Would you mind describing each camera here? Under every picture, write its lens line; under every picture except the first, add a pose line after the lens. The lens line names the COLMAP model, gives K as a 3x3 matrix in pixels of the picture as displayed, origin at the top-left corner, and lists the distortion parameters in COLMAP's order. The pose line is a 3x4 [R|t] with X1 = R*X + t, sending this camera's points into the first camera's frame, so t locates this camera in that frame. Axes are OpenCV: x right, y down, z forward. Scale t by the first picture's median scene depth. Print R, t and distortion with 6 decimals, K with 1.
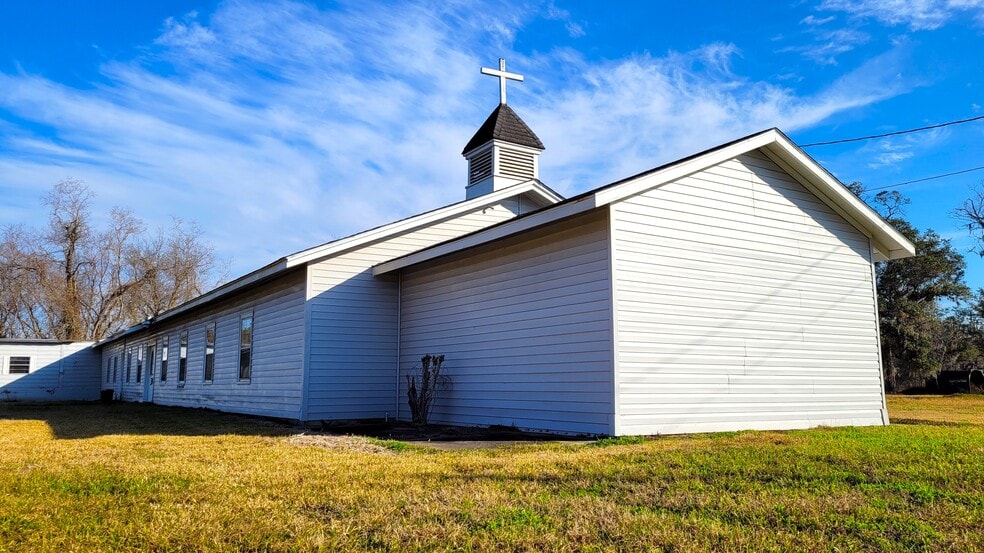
lens RADIAL K [[742.0, 0, 492.0], [0, 742.0, 276.5], [0, 0, 1]] dist [0.032862, -0.001549]
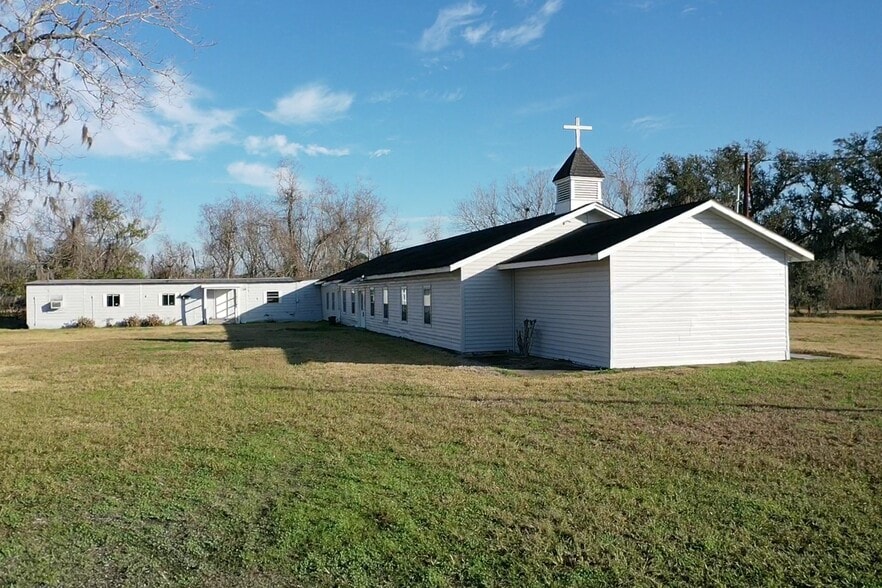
lens RADIAL K [[709.2, 0, 454.5], [0, 709.2, 282.5], [0, 0, 1]] dist [-0.042181, 0.002589]
pose [[0.969342, -0.013325, -0.245354, 0.127712], [0.047058, 0.990113, 0.132144, -0.167680], [0.241168, -0.139639, 0.960385, -0.531127]]
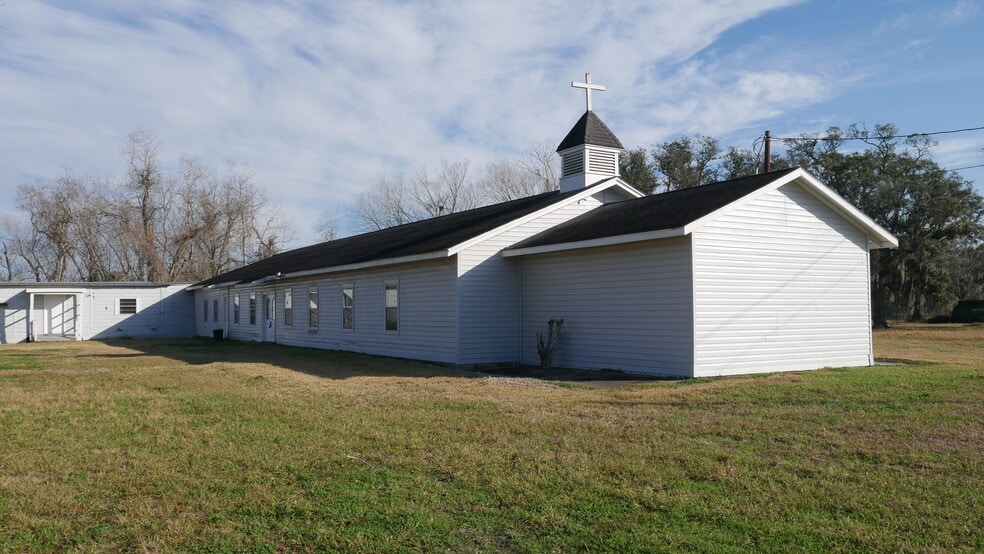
lens RADIAL K [[807.0, 0, 492.0], [0, 807.0, 277.0], [0, 0, 1]] dist [-0.034467, 0.005415]
pose [[0.999778, -0.007284, -0.019754, -0.128674], [0.009328, 0.994383, 0.105433, -0.102971], [0.018875, -0.105593, 0.994230, -0.390316]]
